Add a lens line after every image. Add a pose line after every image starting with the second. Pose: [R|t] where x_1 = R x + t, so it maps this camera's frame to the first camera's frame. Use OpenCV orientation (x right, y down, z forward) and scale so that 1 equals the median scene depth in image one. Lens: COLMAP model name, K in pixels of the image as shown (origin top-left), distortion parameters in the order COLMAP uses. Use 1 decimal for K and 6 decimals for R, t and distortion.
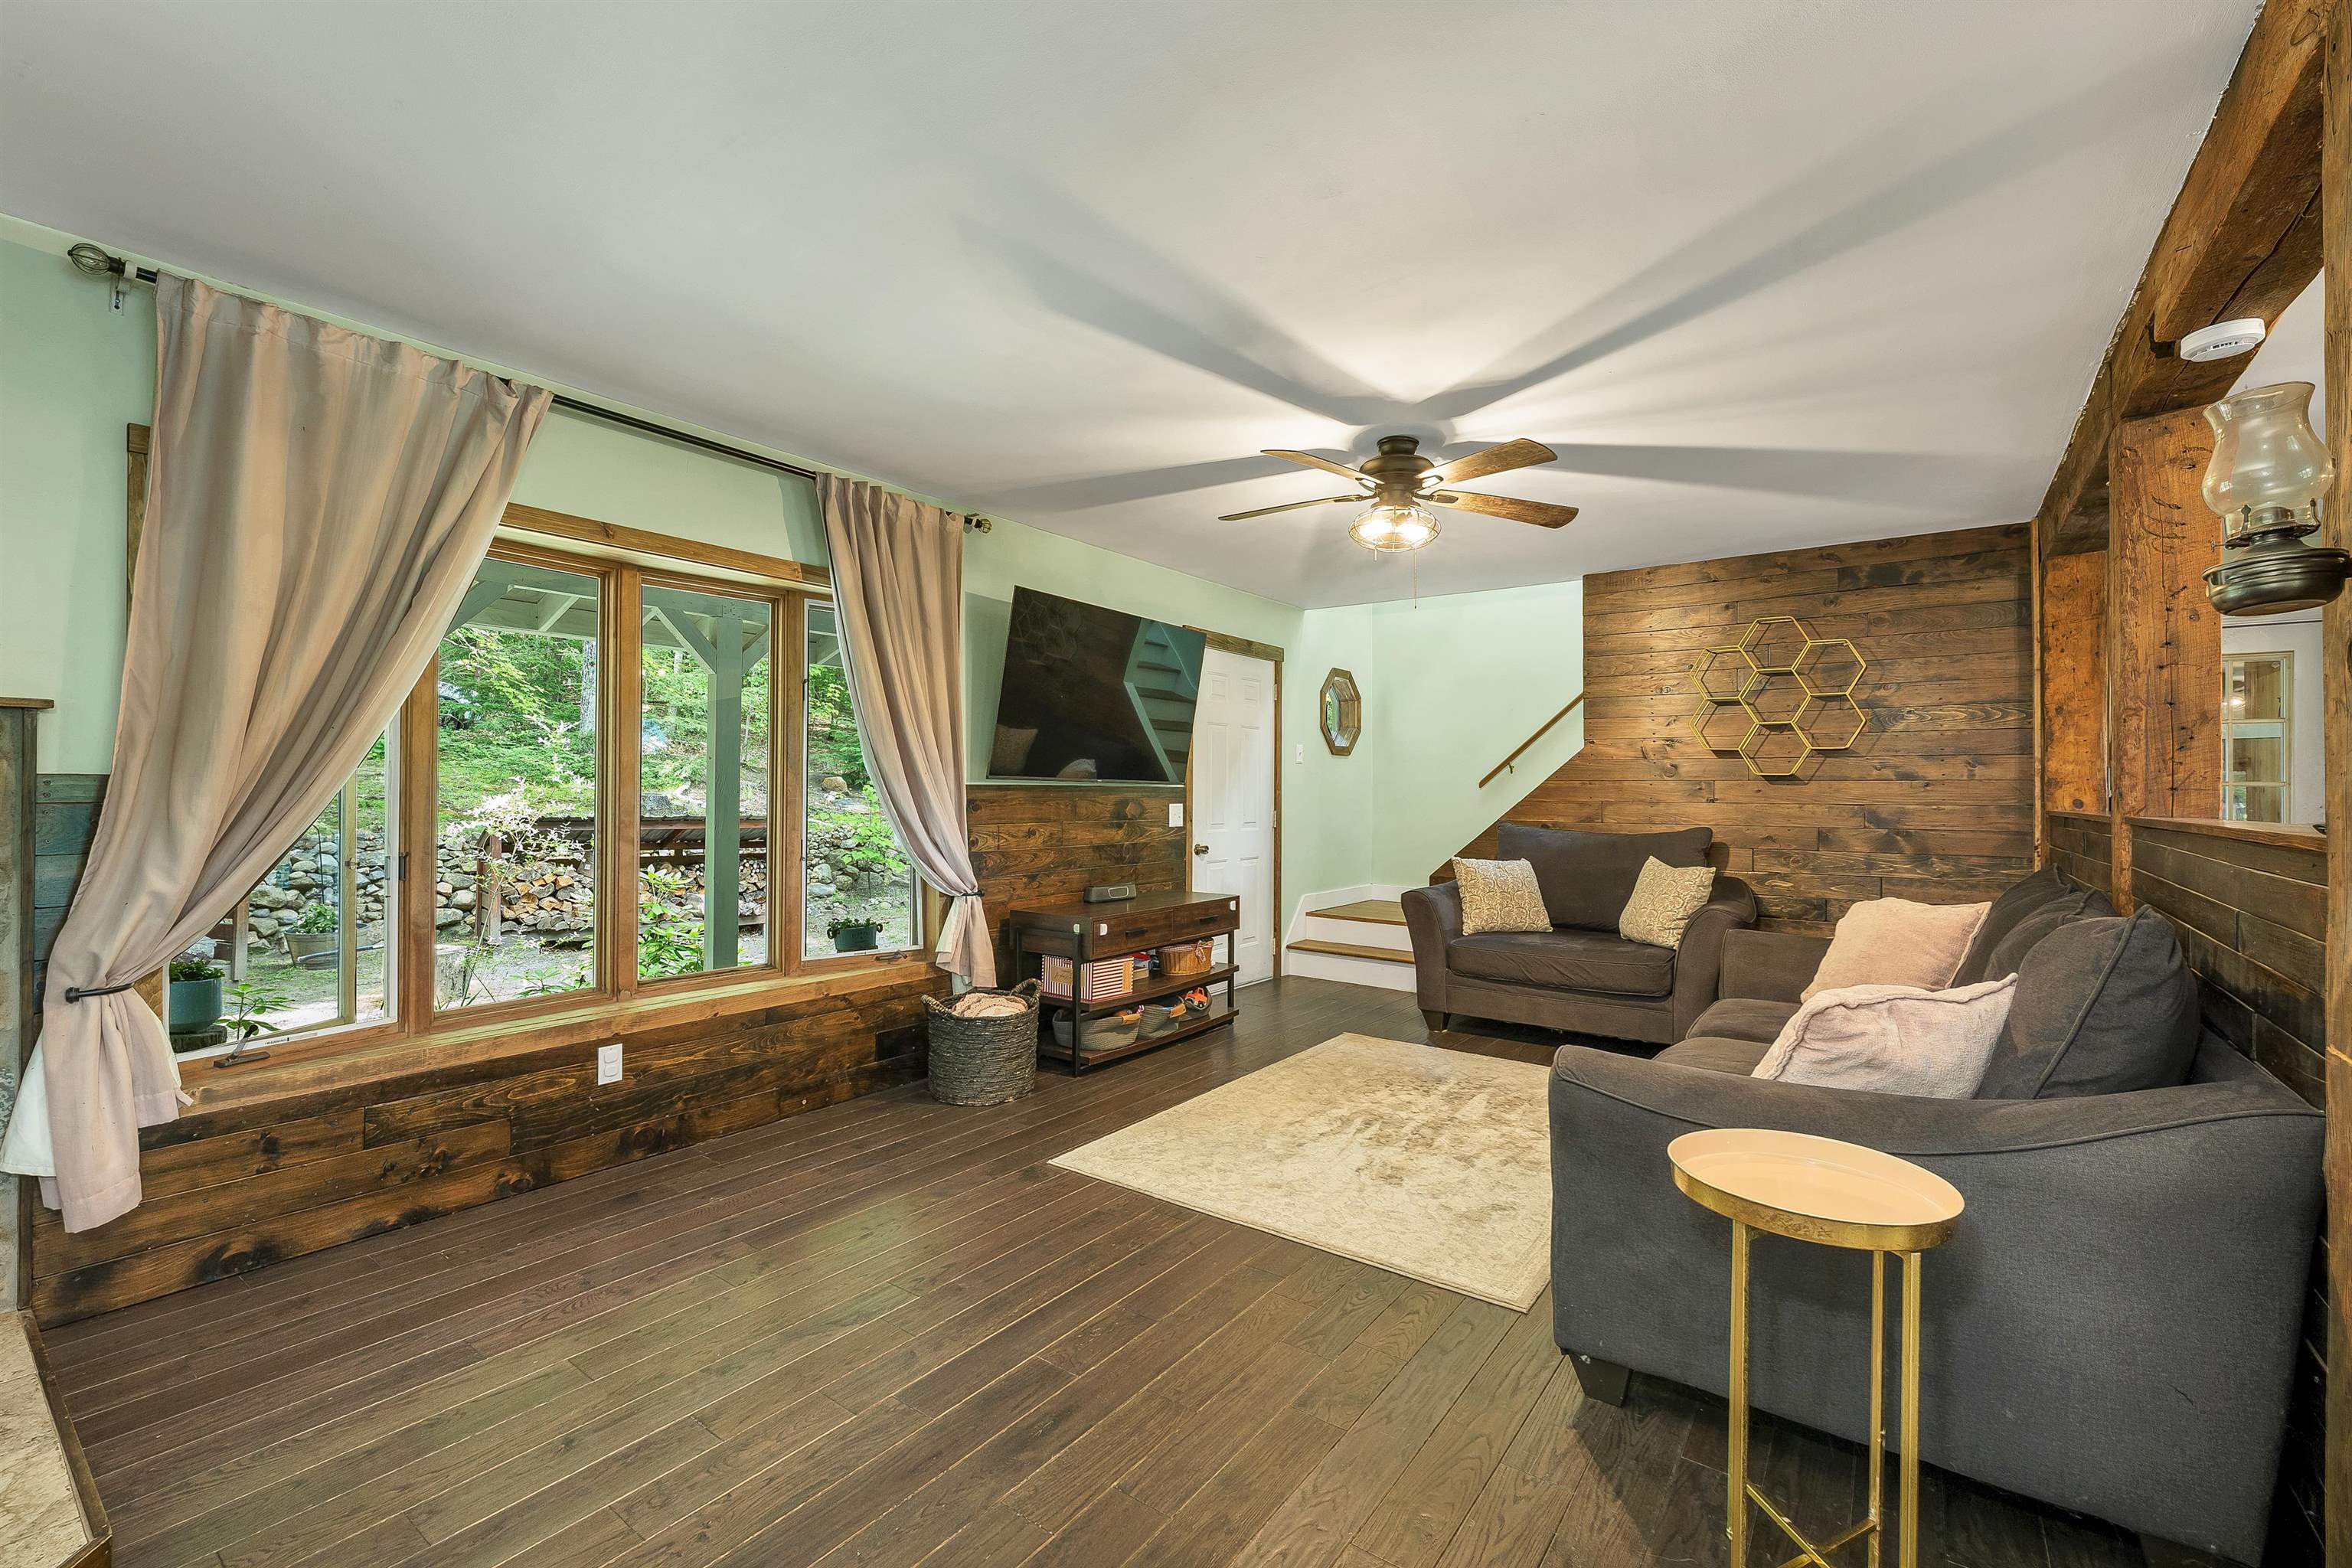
lens RADIAL K [[998.0, 0, 1176.0], [0, 998.0, 784.0], [0, 0, 1]] dist [-0.001151, 0.000275]
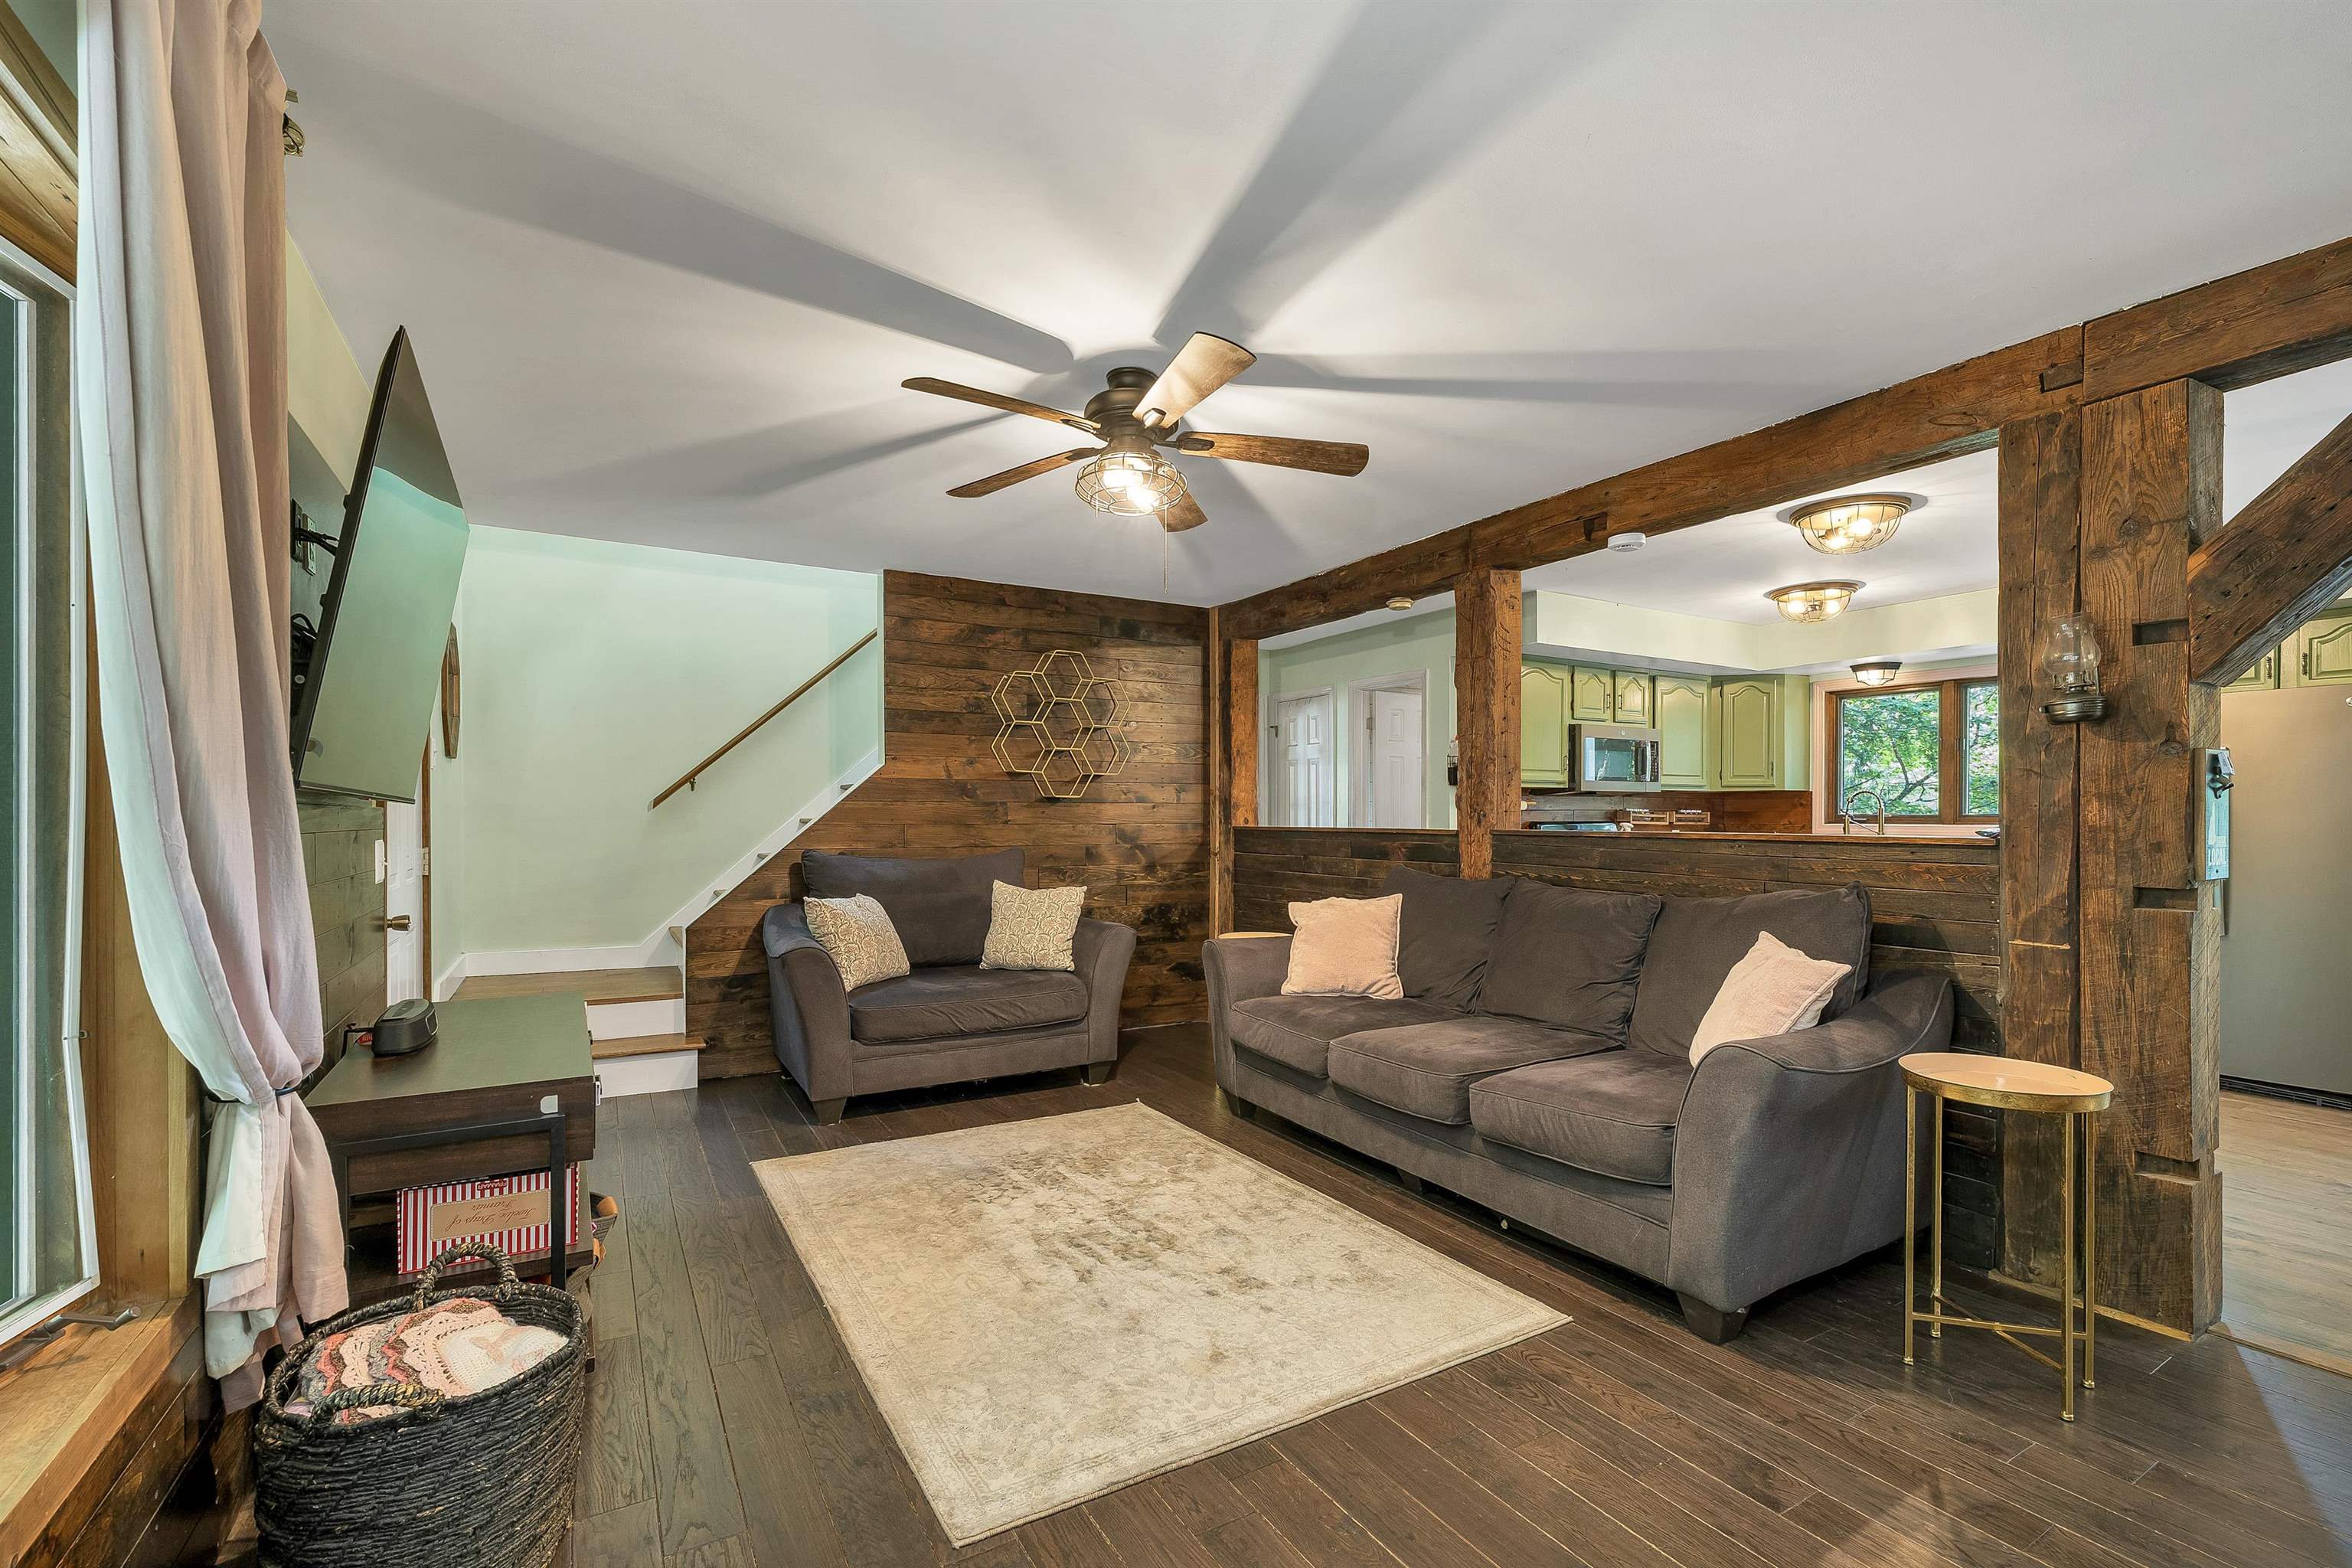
lens RADIAL K [[1015.9, 0, 1175.5], [0, 1015.9, 834.1], [0, 0, 1]] dist [-0.001407, -0.000137]
pose [[0.394812, -0.024889, 0.918425, -0.456902], [-0.007490, 0.999513, 0.030306, -0.004475], [-0.918731, -0.018844, 0.394433, 0.574079]]
